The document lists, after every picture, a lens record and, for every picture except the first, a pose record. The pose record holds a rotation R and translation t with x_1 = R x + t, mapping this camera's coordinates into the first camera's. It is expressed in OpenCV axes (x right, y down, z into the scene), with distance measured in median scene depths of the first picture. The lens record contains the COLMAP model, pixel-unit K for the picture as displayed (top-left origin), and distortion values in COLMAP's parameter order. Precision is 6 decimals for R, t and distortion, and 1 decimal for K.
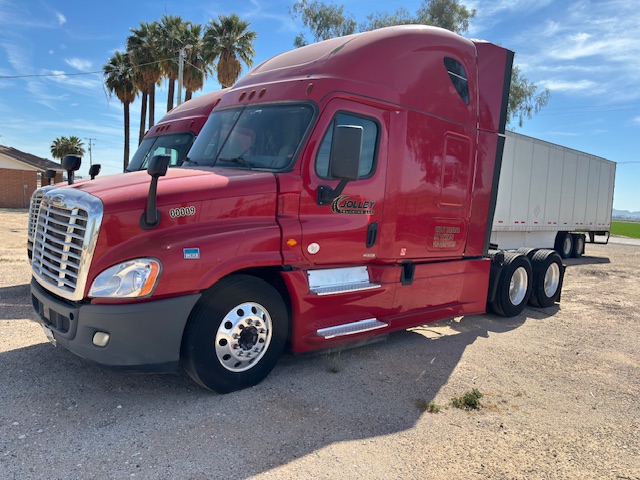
lens RADIAL K [[488.0, 0, 317.3], [0, 488.0, 245.9], [0, 0, 1]] dist [0.061972, -0.062849]
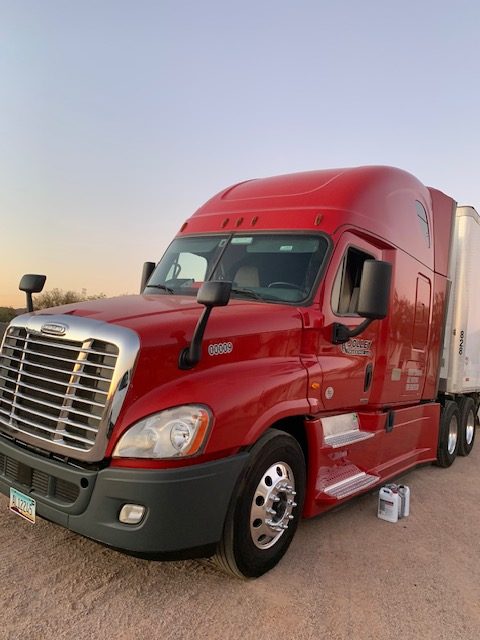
lens RADIAL K [[488.0, 0, 232.5], [0, 488.0, 316.5], [0, 0, 1]] dist [0.061972, -0.062849]
pose [[0.983793, 0.043042, 0.174065, -0.337600], [-0.019878, 0.990958, -0.132695, -0.011661], [-0.178203, 0.127085, 0.975753, 0.151041]]
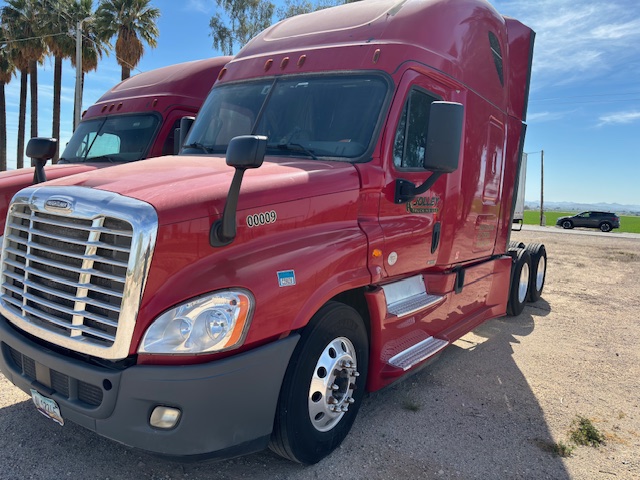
lens RADIAL K [[488.0, 0, 316.9], [0, 488.0, 243.2], [0, 0, 1]] dist [0.061972, -0.062849]
pose [[0.978053, -0.033963, 0.205569, -0.288098], [0.031382, 0.999382, 0.015807, -0.036377], [-0.205979, -0.009009, 0.978515, 0.249474]]
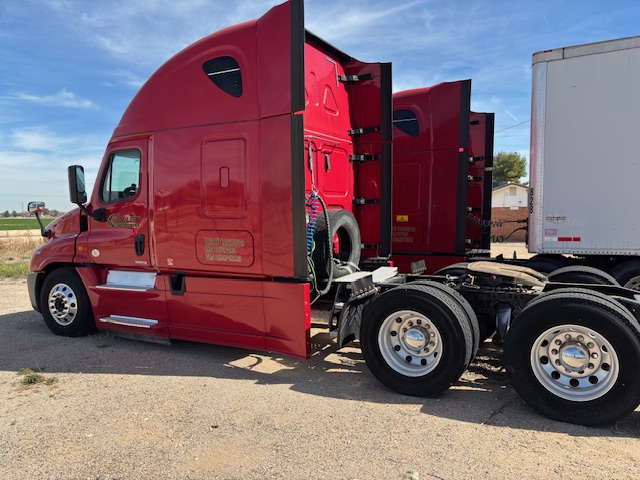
lens RADIAL K [[488.0, 0, 318.6], [0, 488.0, 241.4], [0, 0, 1]] dist [0.061972, -0.062849]
pose [[0.281583, -0.028306, -0.959119, 1.527289], [-0.063572, 0.996818, -0.048082, -0.001225], [0.957429, 0.074512, 0.278888, 1.201213]]
